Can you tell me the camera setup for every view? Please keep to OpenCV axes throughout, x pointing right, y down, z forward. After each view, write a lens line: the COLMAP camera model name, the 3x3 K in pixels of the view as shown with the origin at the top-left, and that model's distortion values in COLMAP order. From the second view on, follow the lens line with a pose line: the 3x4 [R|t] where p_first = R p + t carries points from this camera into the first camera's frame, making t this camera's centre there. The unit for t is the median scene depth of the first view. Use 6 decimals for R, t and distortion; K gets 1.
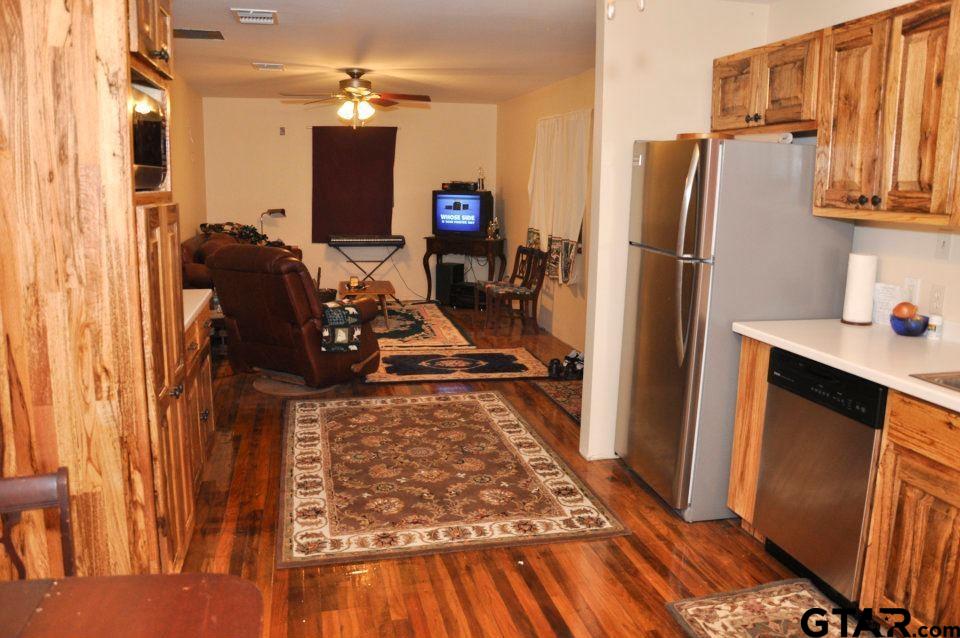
lens RADIAL K [[759.8, 0, 480.8], [0, 759.8, 316.8], [0, 0, 1]] dist [-0.054296, 0.010194]
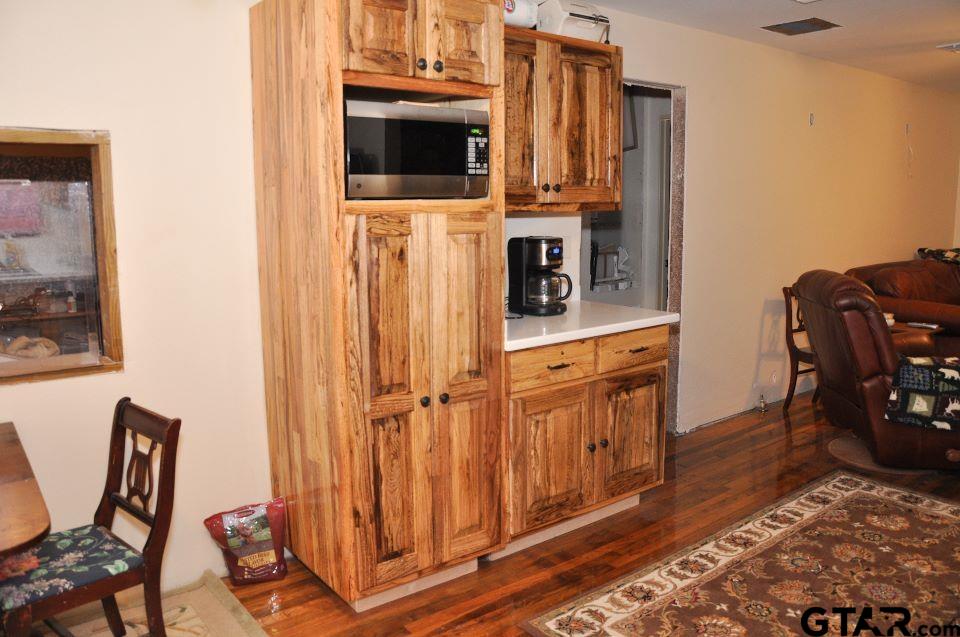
lens RADIAL K [[759.8, 0, 481.2], [0, 759.8, 317.6], [0, 0, 1]] dist [-0.054296, 0.010194]
pose [[0.443036, 0.119214, -0.888542, 0.303012], [-0.143593, 0.987760, 0.060929, -0.048164], [0.884929, 0.100594, 0.454732, 0.346408]]
